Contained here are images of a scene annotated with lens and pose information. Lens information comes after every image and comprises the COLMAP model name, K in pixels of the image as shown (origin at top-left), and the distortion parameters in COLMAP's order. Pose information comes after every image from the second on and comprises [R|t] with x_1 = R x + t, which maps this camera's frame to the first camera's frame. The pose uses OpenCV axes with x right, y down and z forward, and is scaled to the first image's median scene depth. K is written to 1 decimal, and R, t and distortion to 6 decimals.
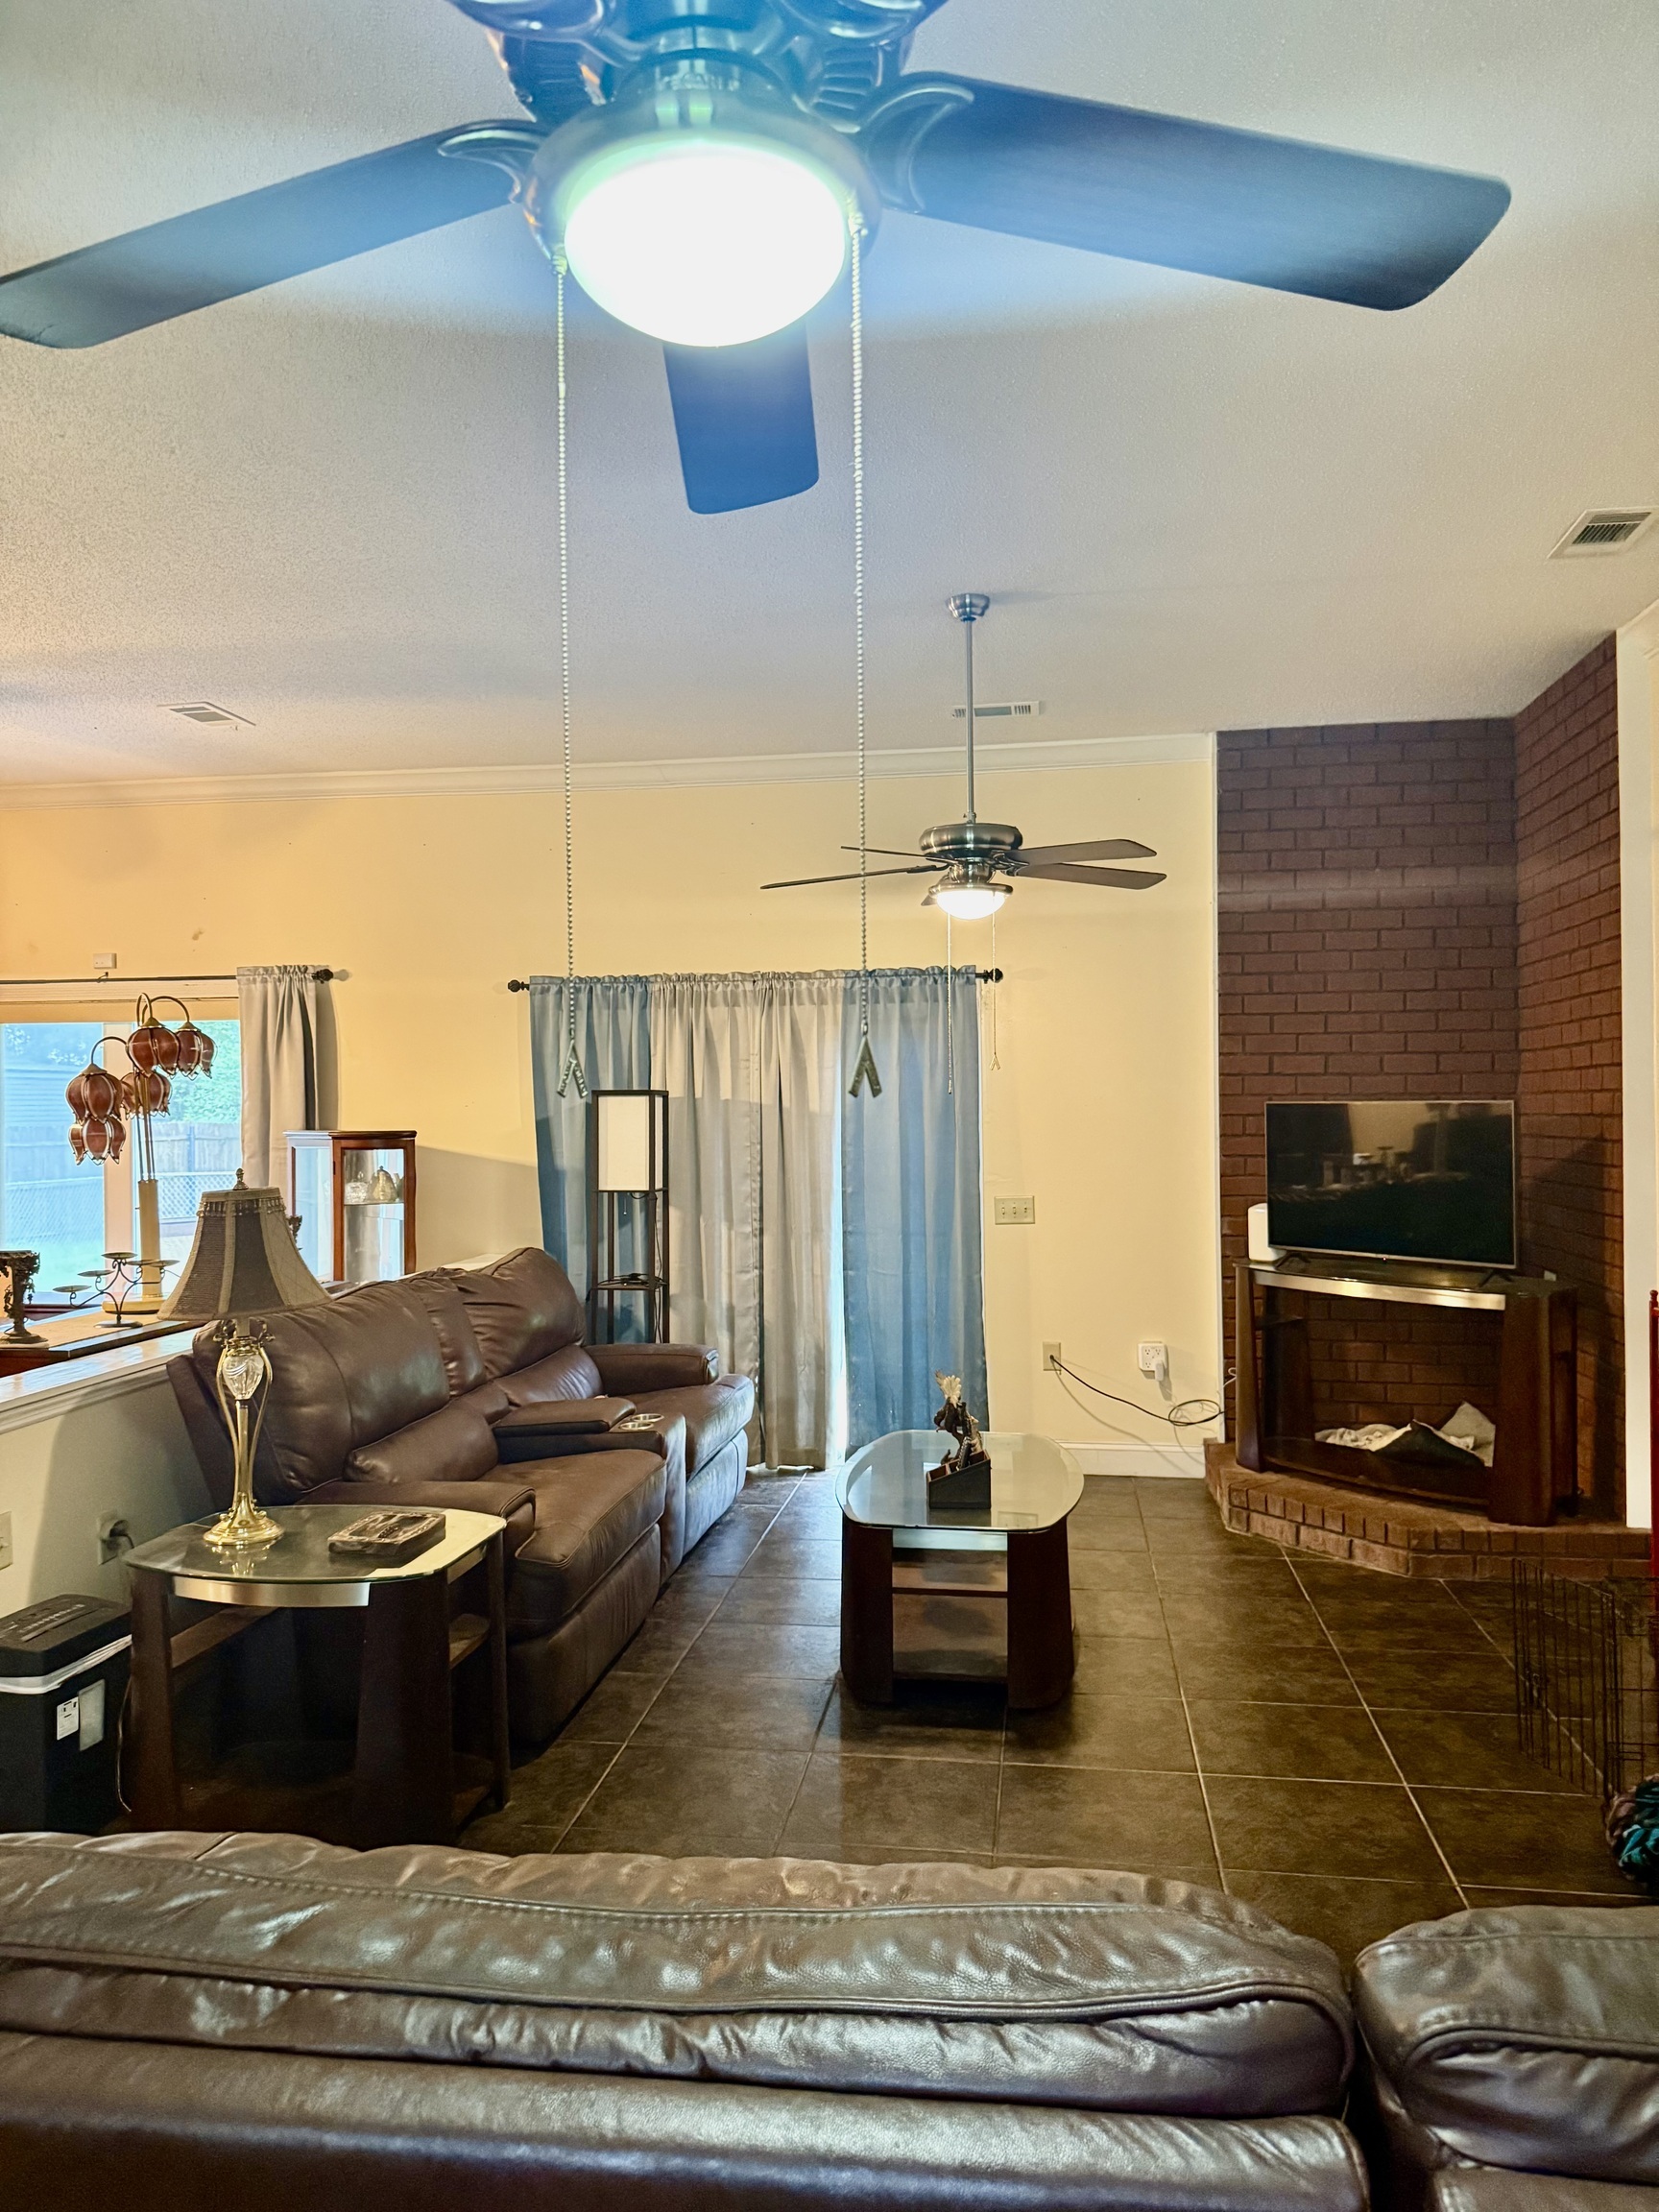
lens RADIAL K [[1528.6, 0, 817.1], [0, 1528.6, 1105.4], [0, 0, 1]] dist [0.114819, -0.199245]
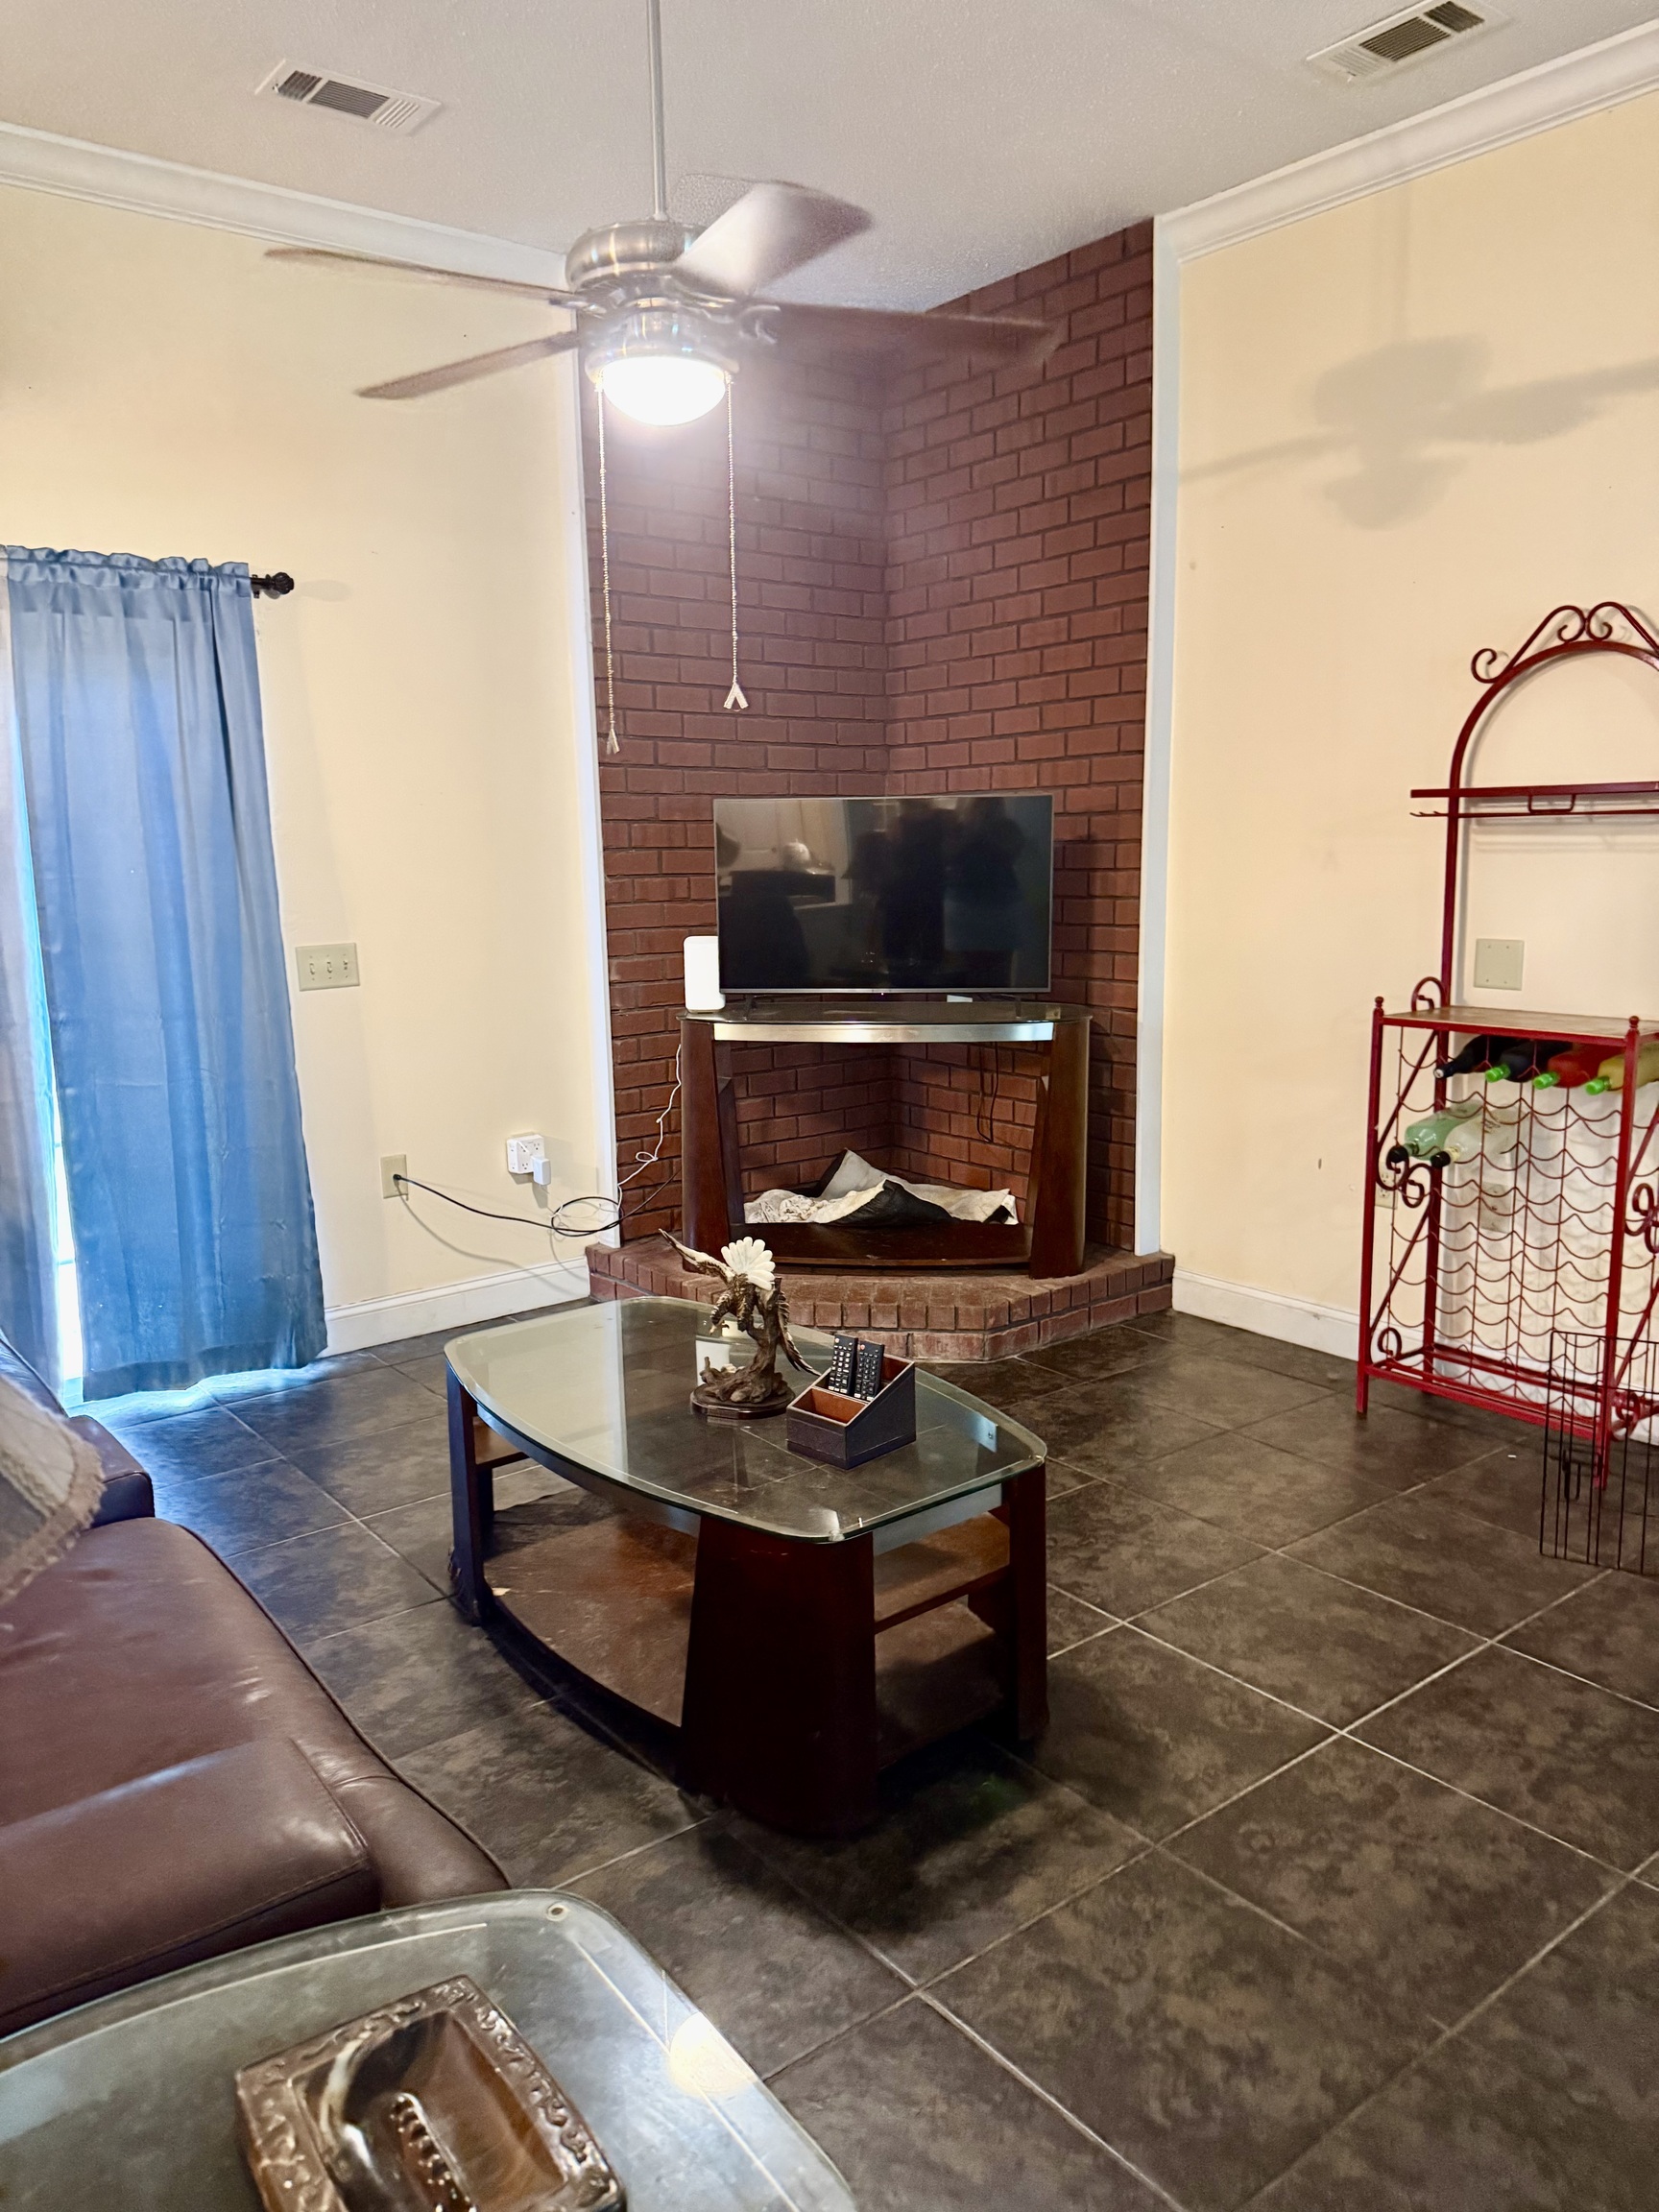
lens RADIAL K [[1528.6, 0, 817.1], [0, 1528.6, 1105.4], [0, 0, 1]] dist [0.114819, -0.199245]
pose [[0.687797, -0.125576, 0.714959, -0.208260], [0.008508, 0.986250, 0.165041, 0.020049], [-0.725854, -0.107432, 0.679408, 0.400334]]
